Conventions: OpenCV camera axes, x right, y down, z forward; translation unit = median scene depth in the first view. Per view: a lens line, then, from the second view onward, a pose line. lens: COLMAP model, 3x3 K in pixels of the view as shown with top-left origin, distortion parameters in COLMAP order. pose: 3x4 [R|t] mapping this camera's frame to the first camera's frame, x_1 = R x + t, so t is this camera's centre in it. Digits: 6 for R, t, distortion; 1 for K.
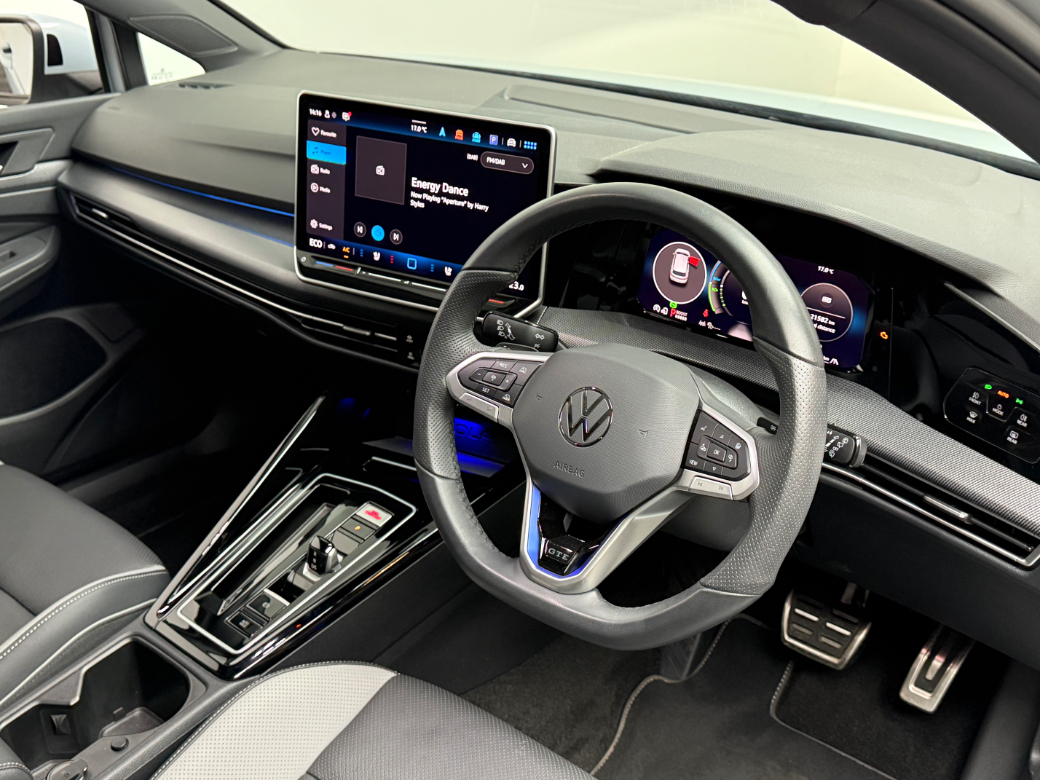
lens RADIAL K [[1061.3, 0, 522.4], [0, 1061.3, 421.7], [0, 0, 1]] dist [0.153172, -0.382835]
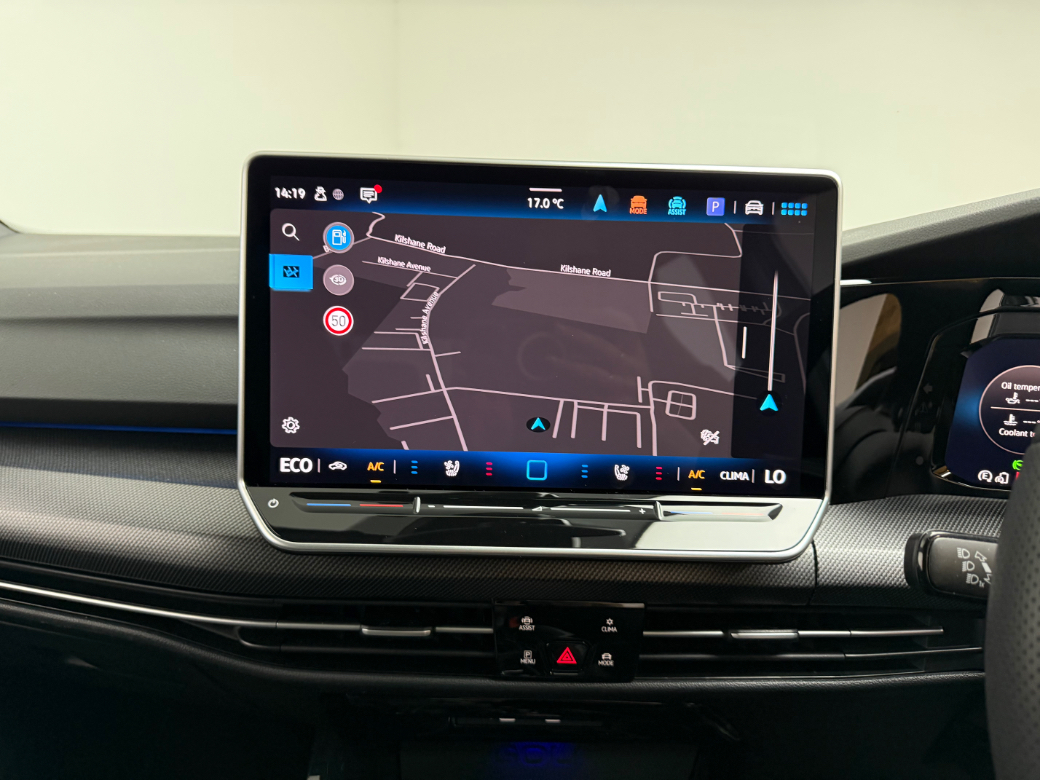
lens RADIAL K [[716.3, 0, 520.3], [0, 716.3, 404.0], [0, 0, 1]] dist [0.080462, -0.132963]
pose [[0.877372, -0.102712, 0.468689, -0.262528], [0.215362, 0.957195, -0.193383, -0.114572], [-0.428764, 0.270606, 0.861936, 0.705277]]
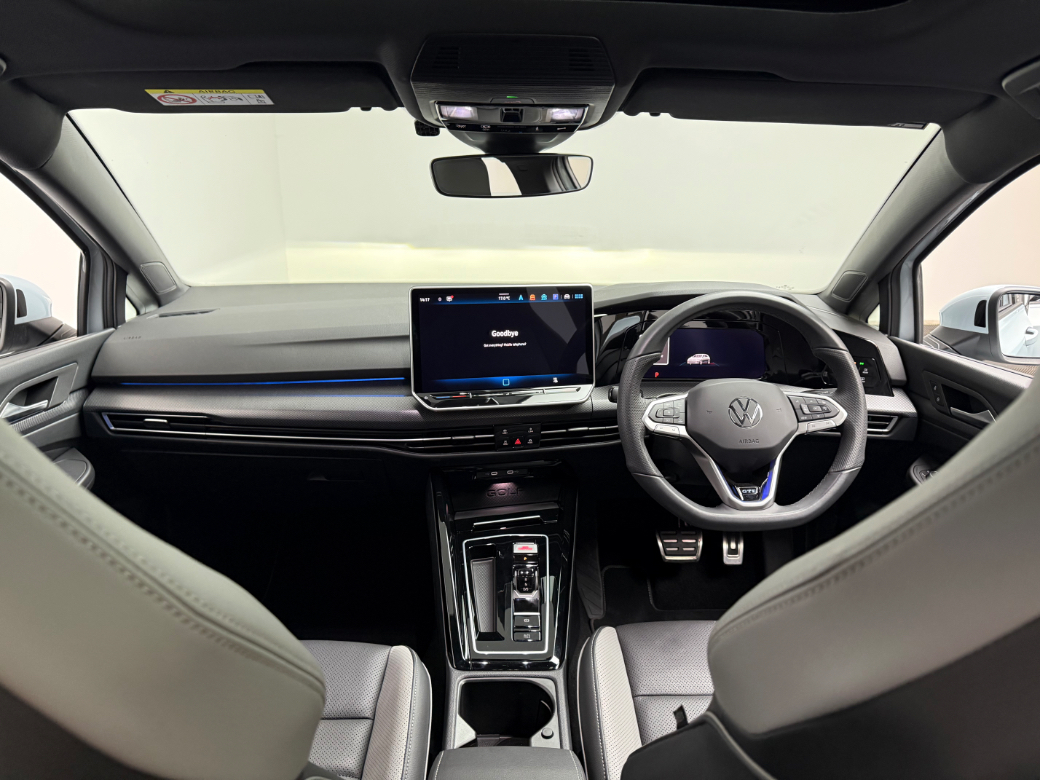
lens RADIAL K [[716.3, 0, 520.3], [0, 716.3, 404.0], [0, 0, 1]] dist [0.080462, -0.132963]
pose [[0.758145, -0.205338, 0.618912, -0.741657], [0.310331, 0.948369, -0.065502, -0.042461], [-0.573507, 0.241728, 0.782724, 0.173355]]
